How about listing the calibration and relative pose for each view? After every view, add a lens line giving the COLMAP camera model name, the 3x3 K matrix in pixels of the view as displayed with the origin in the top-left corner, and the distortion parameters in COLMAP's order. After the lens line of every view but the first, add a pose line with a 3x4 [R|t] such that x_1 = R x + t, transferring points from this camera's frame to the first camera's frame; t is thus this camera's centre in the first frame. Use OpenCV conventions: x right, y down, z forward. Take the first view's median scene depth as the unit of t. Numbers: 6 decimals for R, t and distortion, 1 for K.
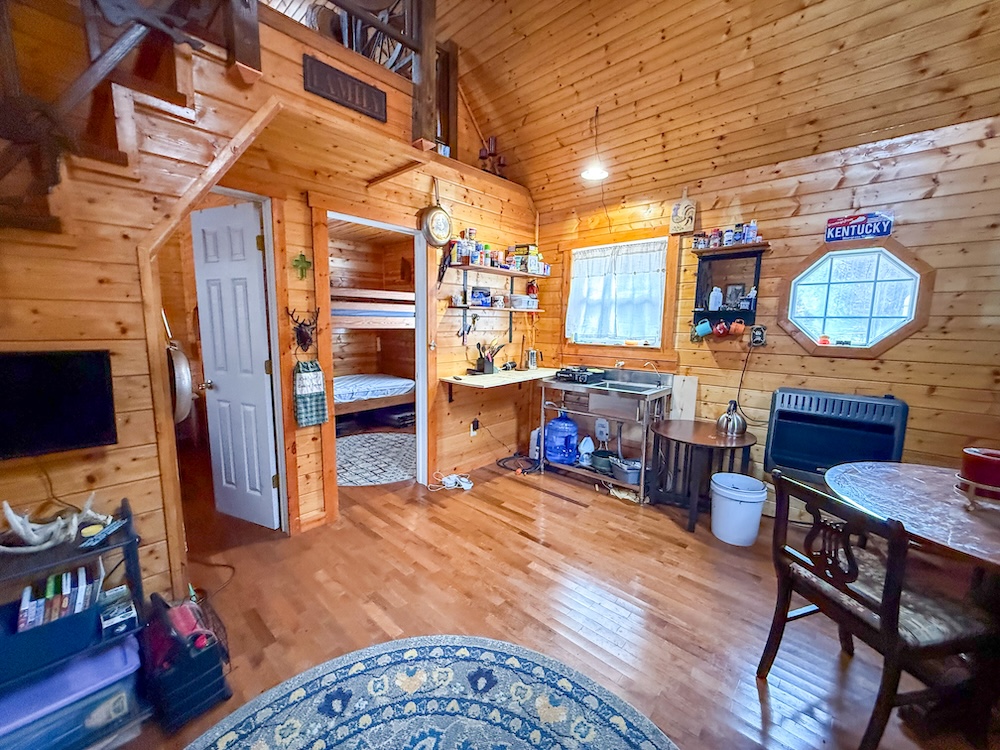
lens RADIAL K [[395.2, 0, 497.0], [0, 395.2, 374.7], [0, 0, 1]] dist [-0.000289, -0.000271]
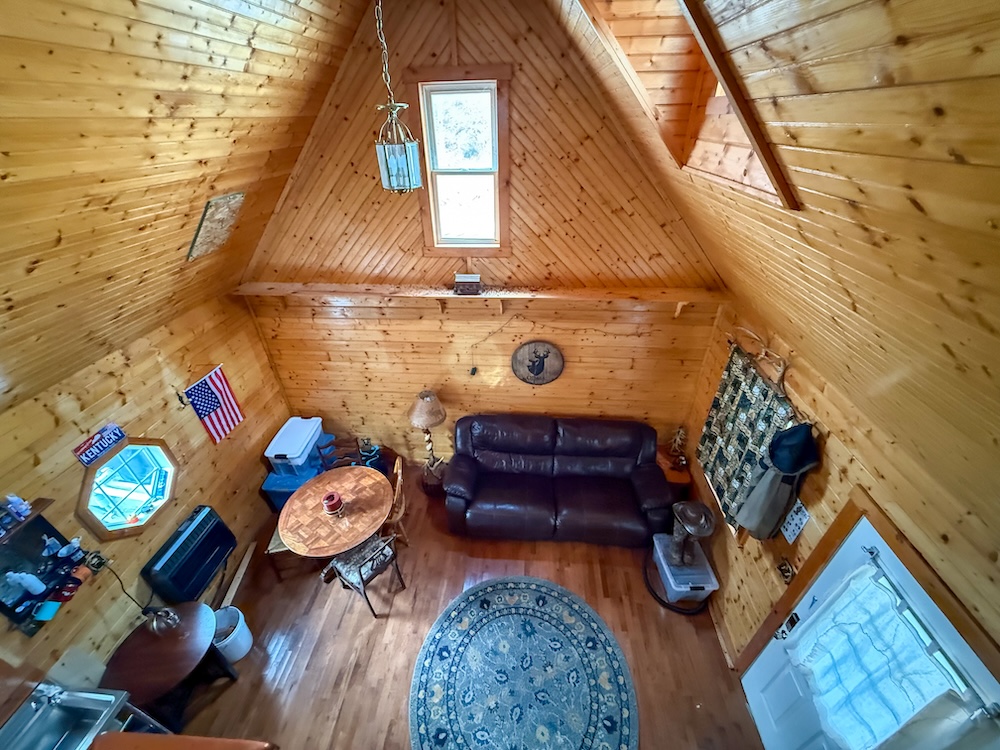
lens RADIAL K [[395.2, 0, 497.0], [0, 395.2, 374.7], [0, 0, 1]] dist [-0.000289, -0.000271]
pose [[-0.611781, -0.432532, 0.662299, -0.422968], [0.117201, 0.778460, 0.616655, -1.032811], [-0.782297, 0.454880, -0.425554, 0.477683]]
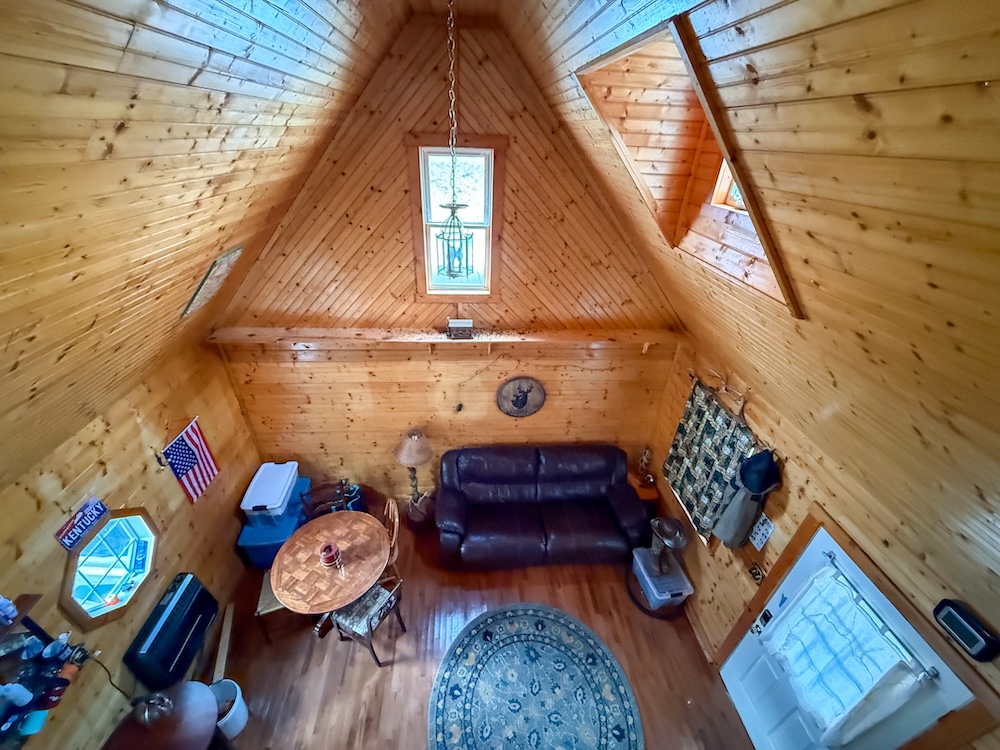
lens RADIAL K [[395.2, 0, 497.0], [0, 395.2, 374.7], [0, 0, 1]] dist [-0.000289, -0.000271]
pose [[-0.730459, -0.388405, 0.561756, -0.282962], [0.045666, 0.792918, 0.607614, -1.182455], [-0.681428, 0.469491, -0.561458, 0.629174]]
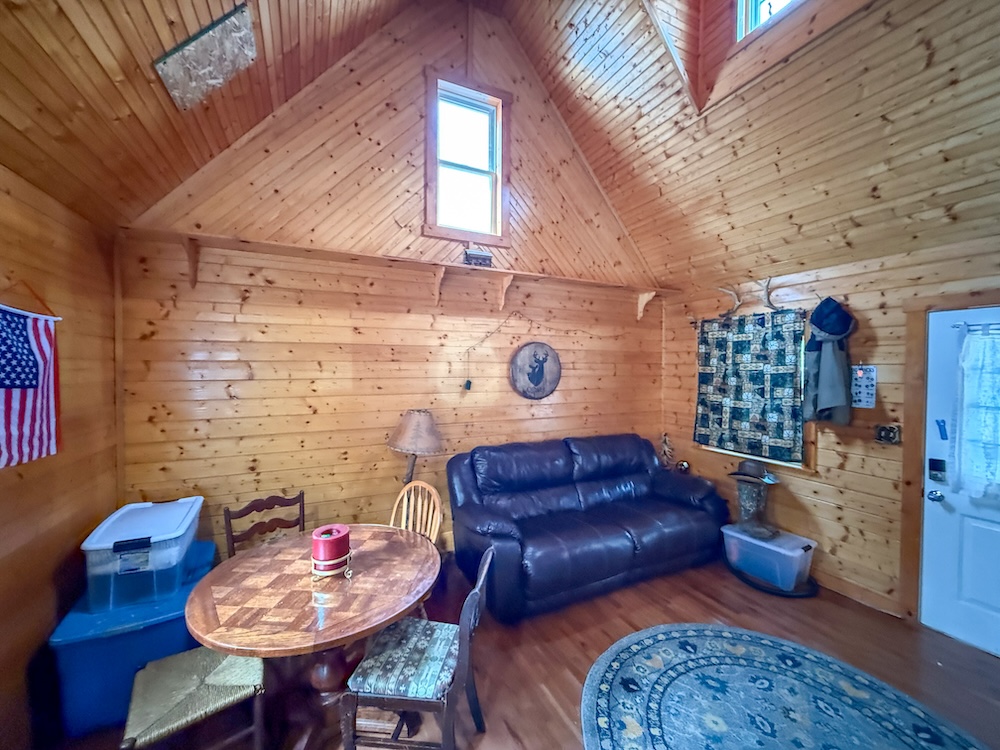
lens RADIAL K [[395.2, 0, 497.0], [0, 395.2, 374.7], [0, 0, 1]] dist [-0.000289, -0.000271]
pose [[-0.928308, -0.028234, 0.370739, 0.167926], [0.030458, 0.987987, 0.151508, -0.255657], [-0.370563, 0.151938, -0.916296, 1.025654]]
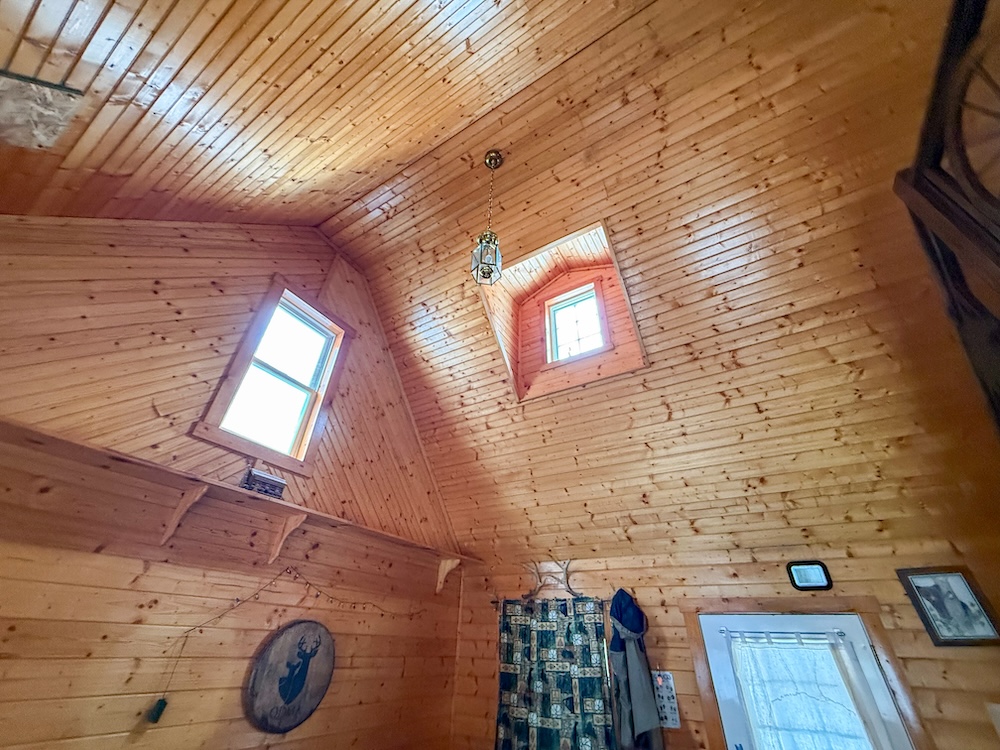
lens RADIAL K [[395.2, 0, 497.0], [0, 395.2, 374.7], [0, 0, 1]] dist [-0.000289, -0.000271]
pose [[-0.978449, -0.151486, -0.140320, 0.346137], [-0.073134, 0.889737, -0.450577, -0.285197], [0.193104, -0.430604, -0.881641, 0.849425]]
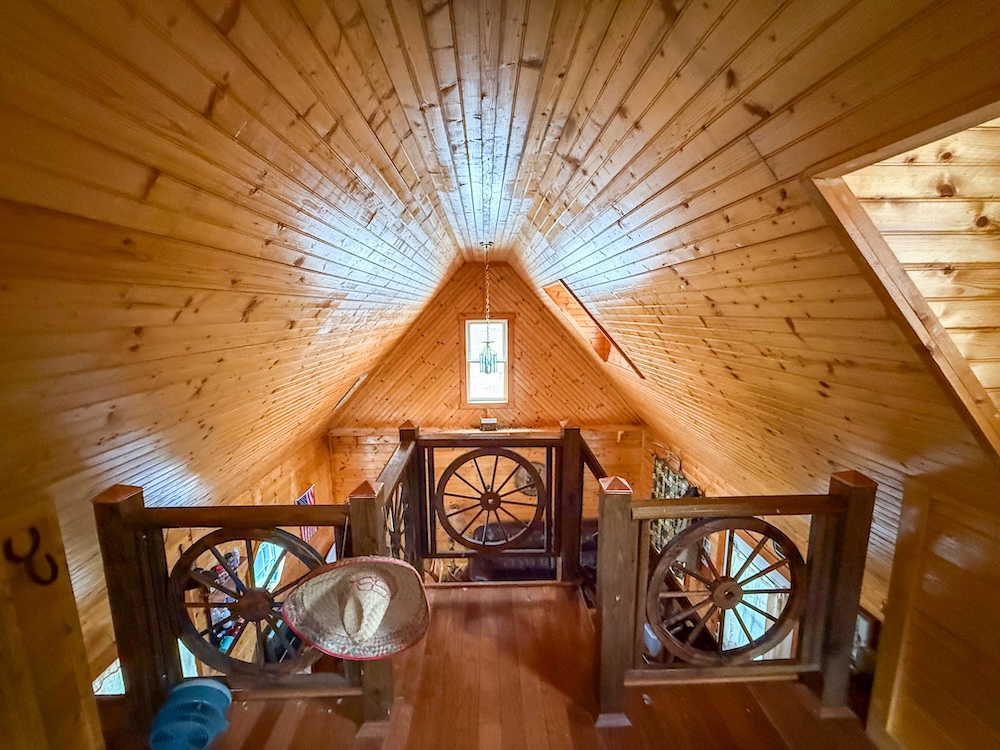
lens RADIAL K [[395.2, 0, 497.0], [0, 395.2, 374.7], [0, 0, 1]] dist [-0.000289, -0.000271]
pose [[-0.699877, -0.122308, 0.703714, -0.854151], [0.094274, 0.960793, 0.260749, -1.276002], [-0.708015, 0.248833, -0.660906, 1.182512]]
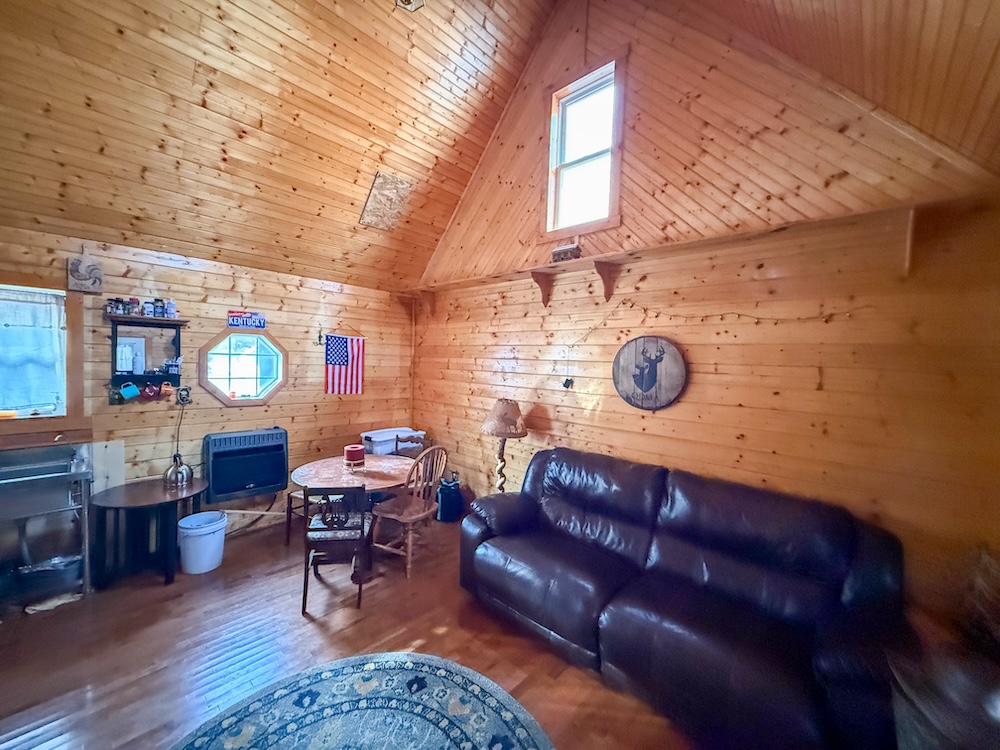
lens RADIAL K [[395.2, 0, 497.0], [0, 395.2, 374.7], [0, 0, 1]] dist [-0.000289, -0.000271]
pose [[0.010933, -0.048503, 0.998763, -0.562043], [0.098723, 0.993995, 0.047190, -0.134846], [-0.995055, 0.098085, 0.015656, 0.045689]]
